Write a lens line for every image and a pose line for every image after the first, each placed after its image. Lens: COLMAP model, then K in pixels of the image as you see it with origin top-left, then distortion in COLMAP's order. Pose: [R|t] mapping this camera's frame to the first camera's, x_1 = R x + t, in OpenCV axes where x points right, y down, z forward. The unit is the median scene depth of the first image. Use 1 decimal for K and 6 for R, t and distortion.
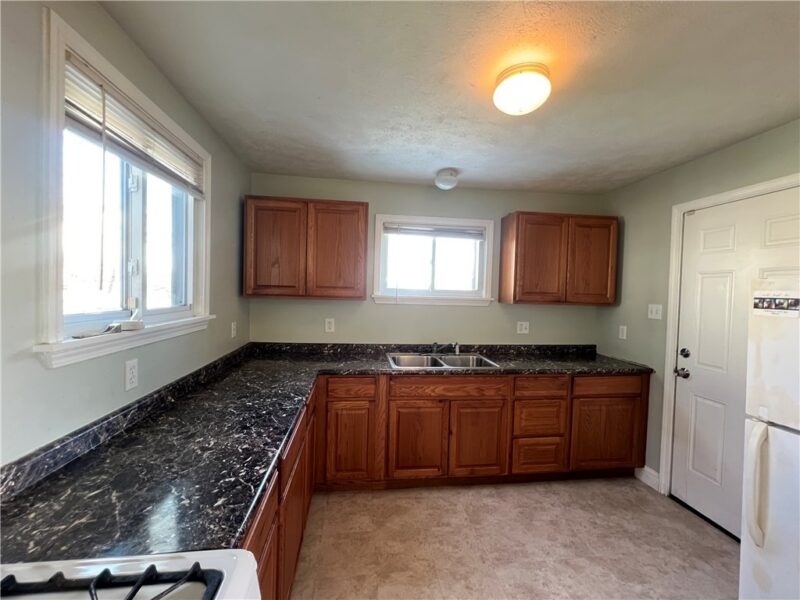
lens RADIAL K [[327.3, 0, 398.6], [0, 327.3, 301.7], [0, 0, 1]] dist [-0.000727, -0.000360]
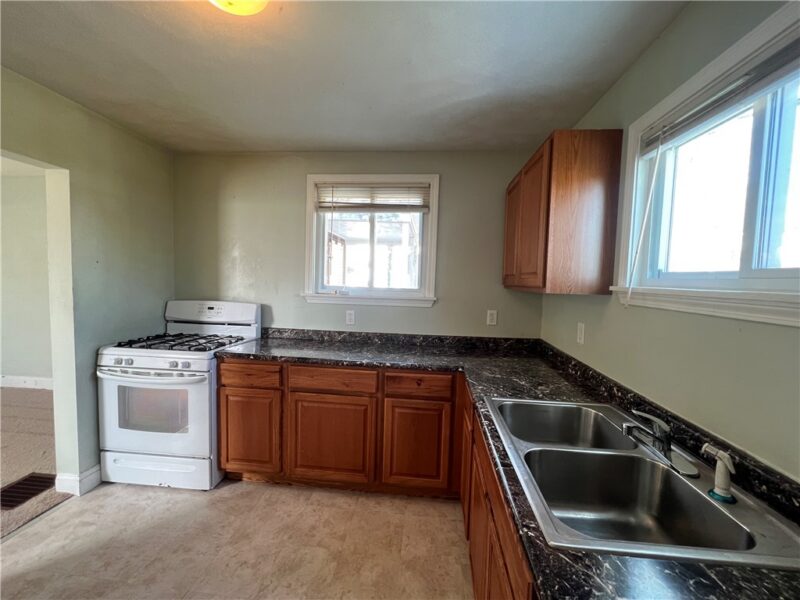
lens RADIAL K [[327.3, 0, 400.8], [0, 327.3, 297.0], [0, 0, 1]] dist [-0.000727, -0.000360]
pose [[-0.210724, 0.031099, -0.977051, 0.798436], [-0.056525, 0.997434, 0.043939, -0.010803], [0.975910, 0.064487, -0.208426, 1.234935]]
